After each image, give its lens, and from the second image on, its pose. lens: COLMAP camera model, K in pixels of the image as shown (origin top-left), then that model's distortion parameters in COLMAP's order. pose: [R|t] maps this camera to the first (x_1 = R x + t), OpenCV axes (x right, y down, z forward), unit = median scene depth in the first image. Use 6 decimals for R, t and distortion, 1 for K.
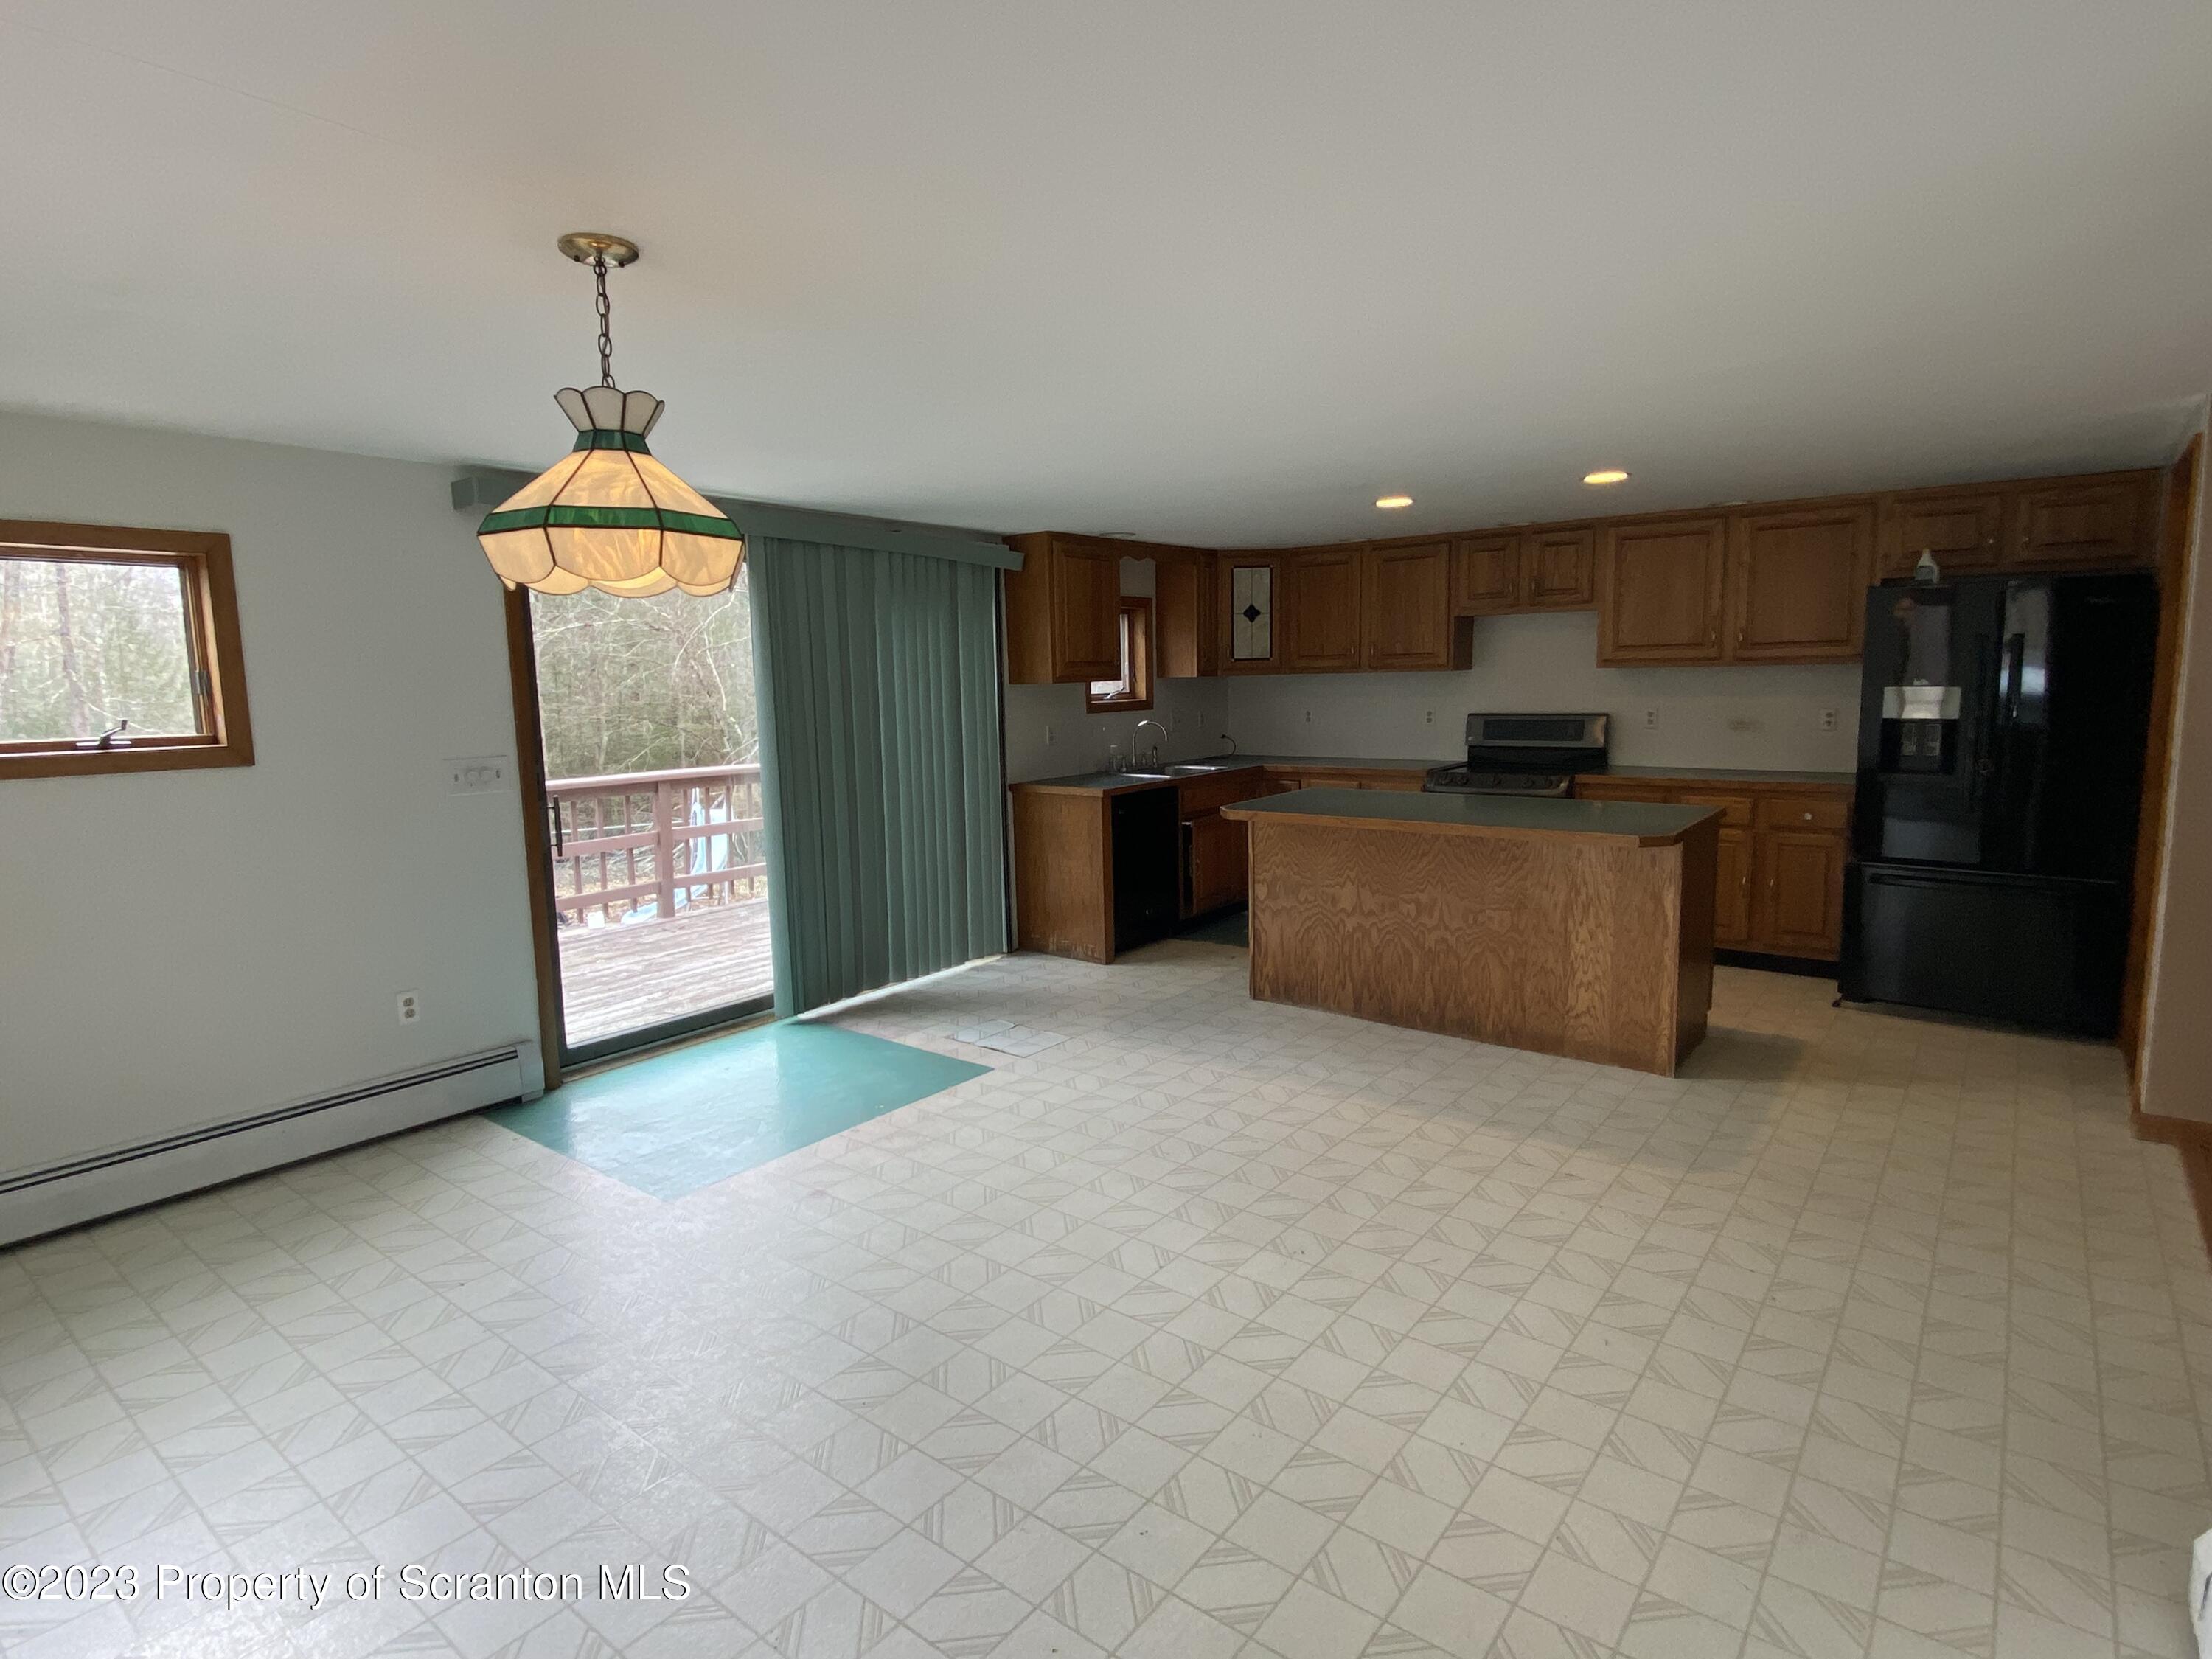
lens RADIAL K [[1159.4, 0, 1099.2], [0, 1159.4, 820.9], [0, 0, 1]] dist [0.026452, -0.011380]
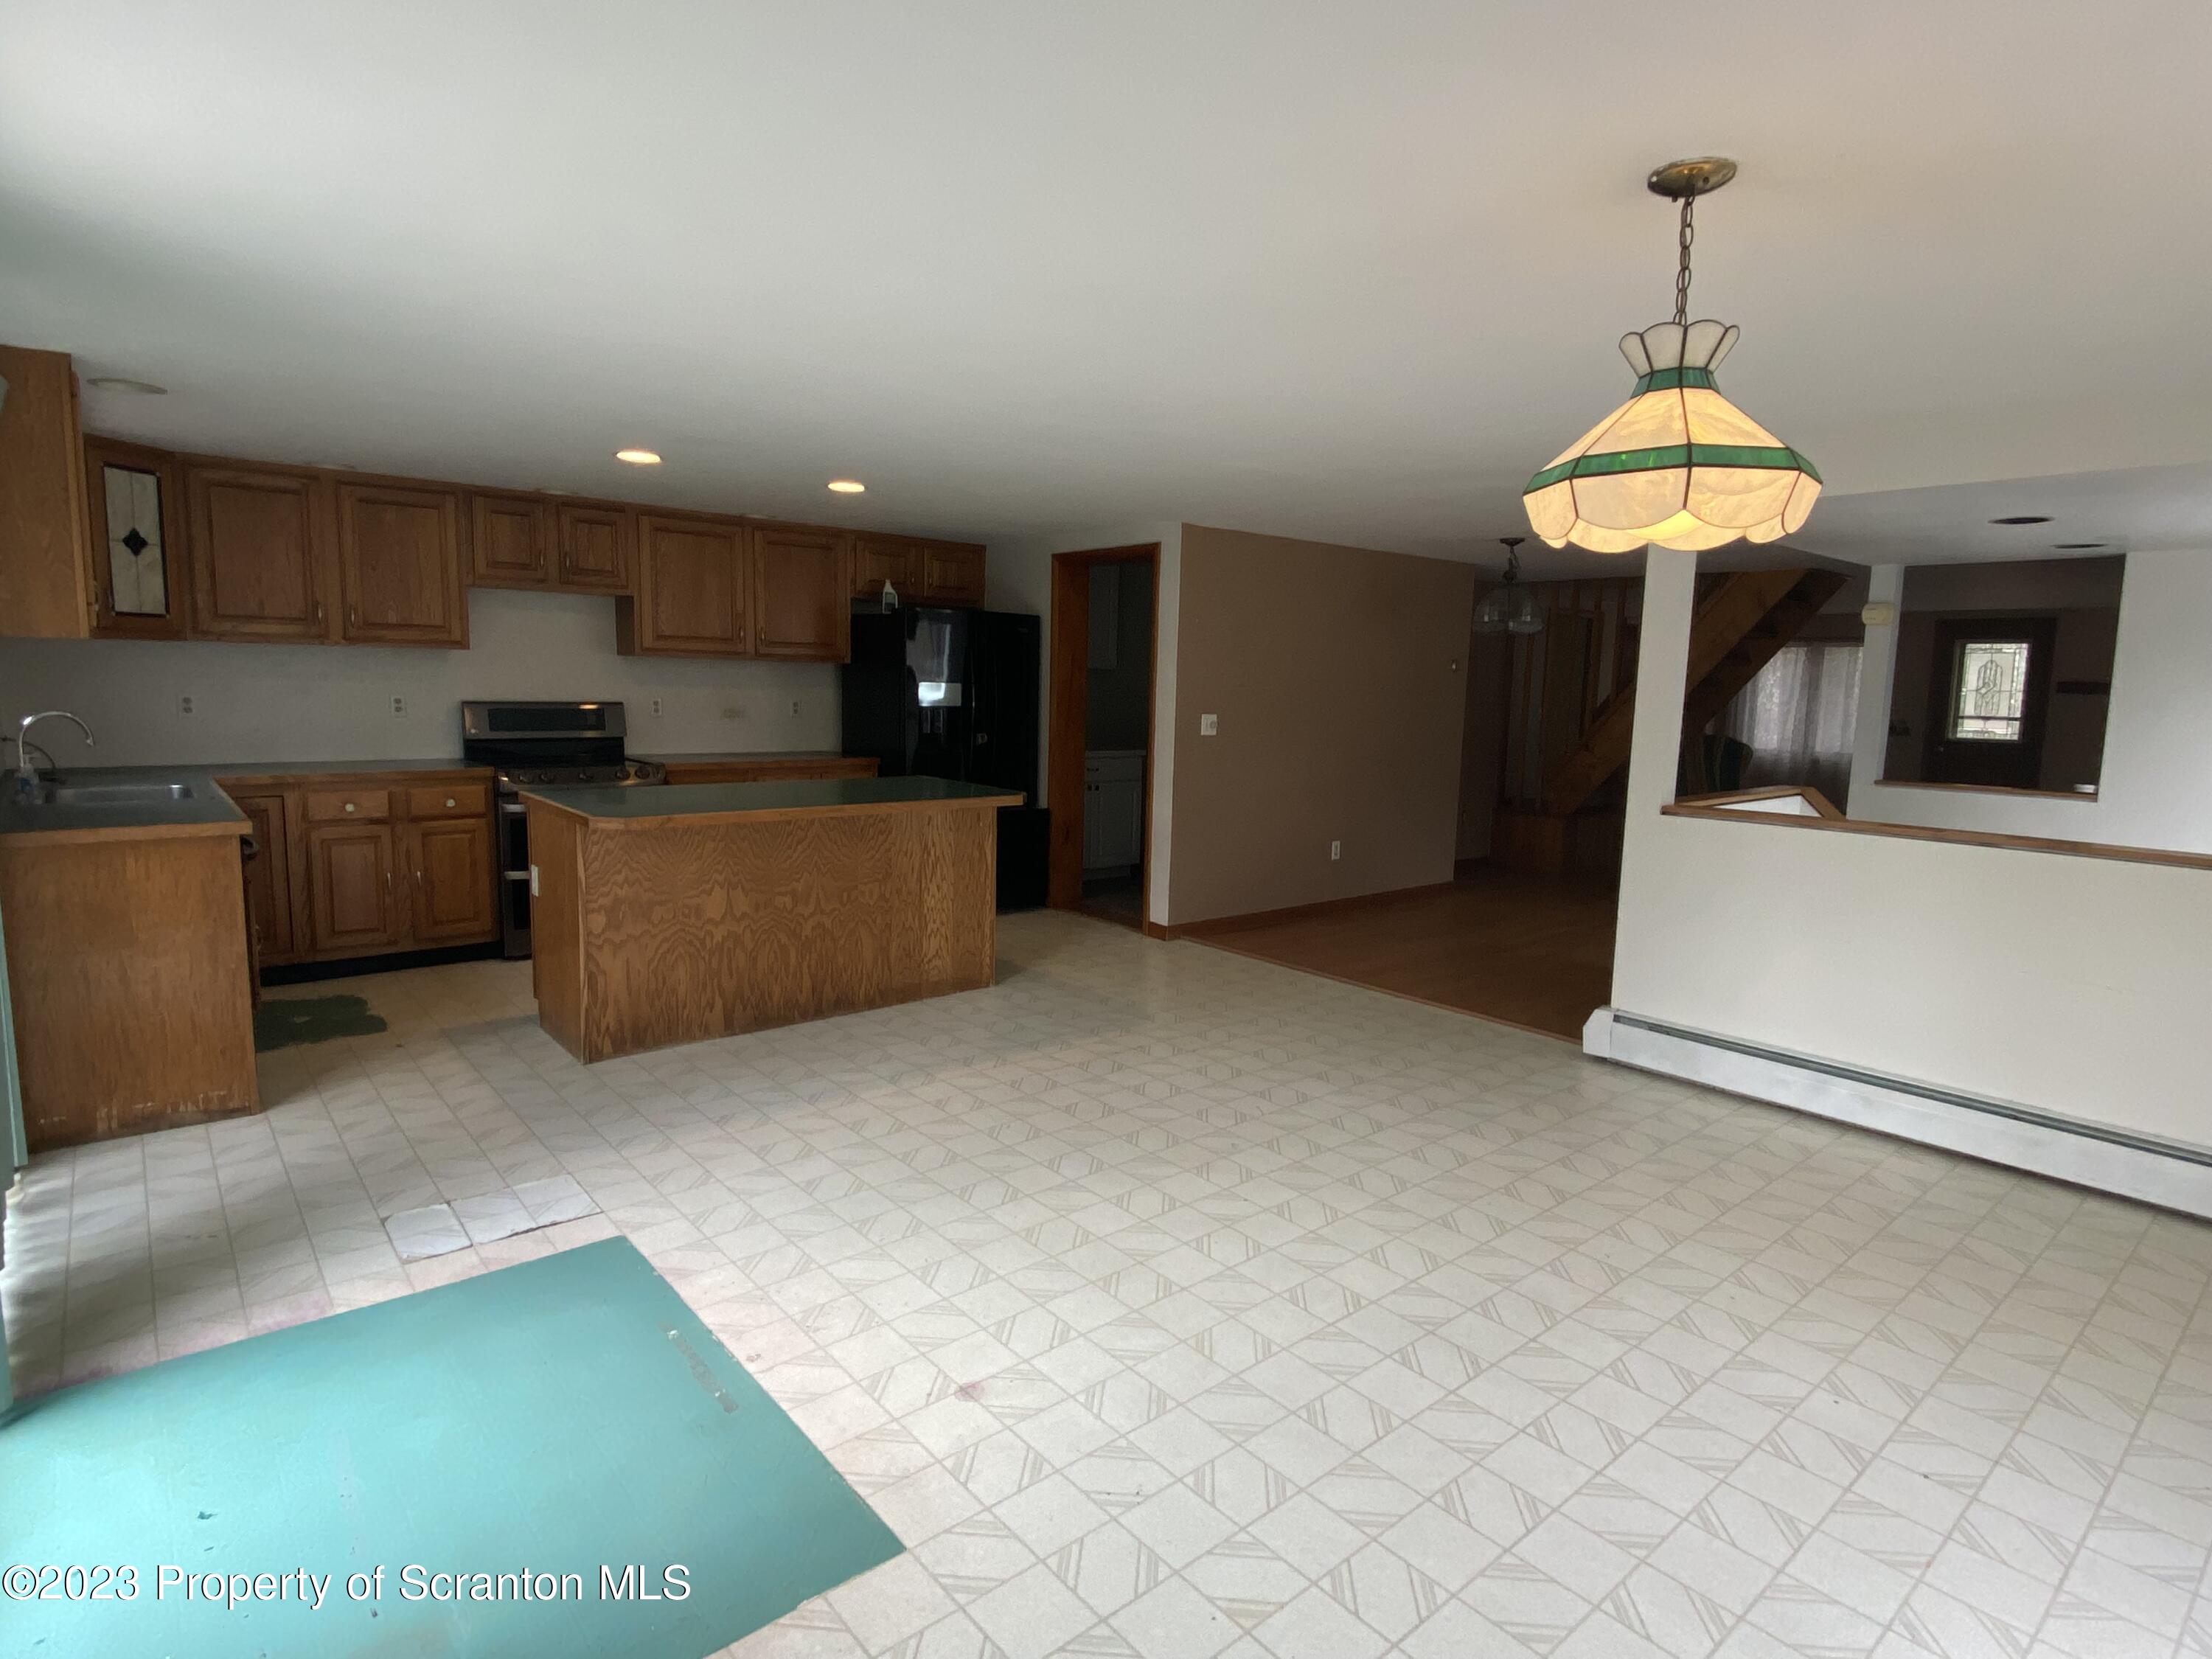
lens RADIAL K [[1159.4, 0, 1116.1], [0, 1159.4, 817.2], [0, 0, 1]] dist [0.026452, -0.011380]
pose [[0.186180, -0.093531, 0.978054, -0.618847], [0.096162, 0.992414, 0.076599, -0.040918], [-0.977799, 0.079790, 0.193762, 0.546181]]
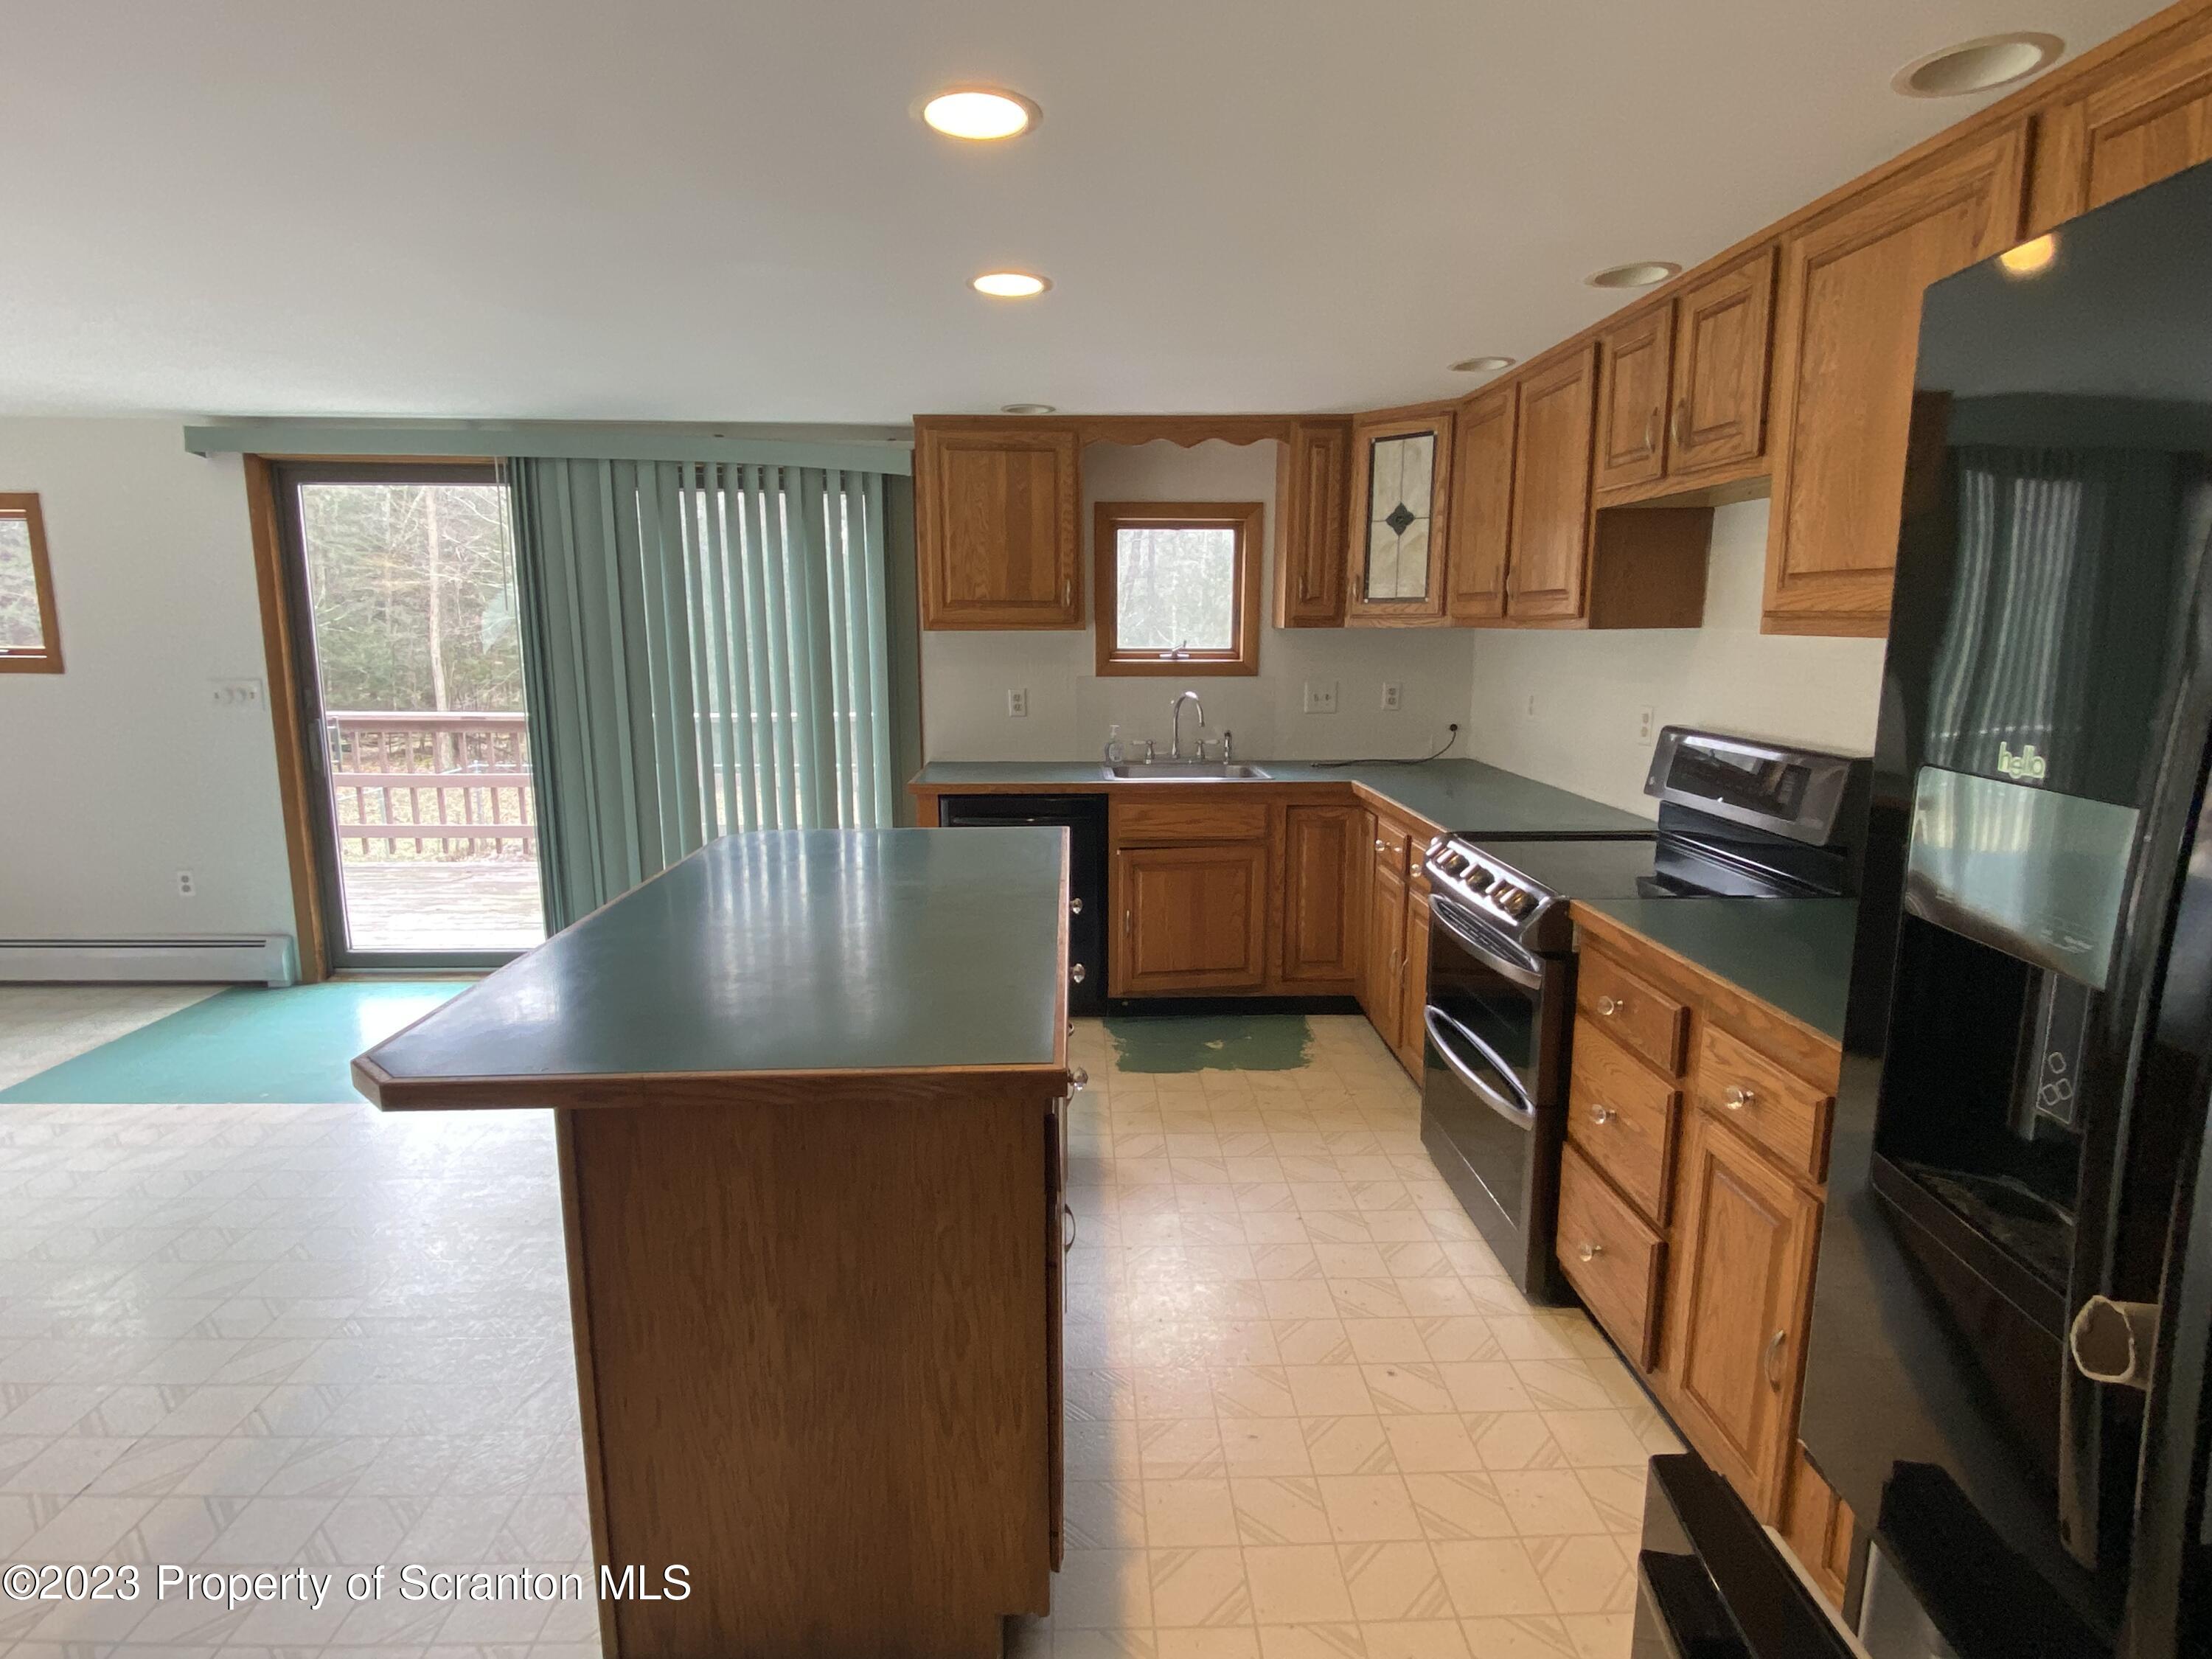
lens RADIAL K [[1159.4, 0, 1103.6], [0, 1159.4, 814.3], [0, 0, 1]] dist [0.026452, -0.011380]
pose [[0.641672, 0.150391, -0.752090, 0.759396], [-0.109790, 0.988500, 0.103994, -0.116508], [0.759081, 0.015842, 0.650804, 0.772549]]
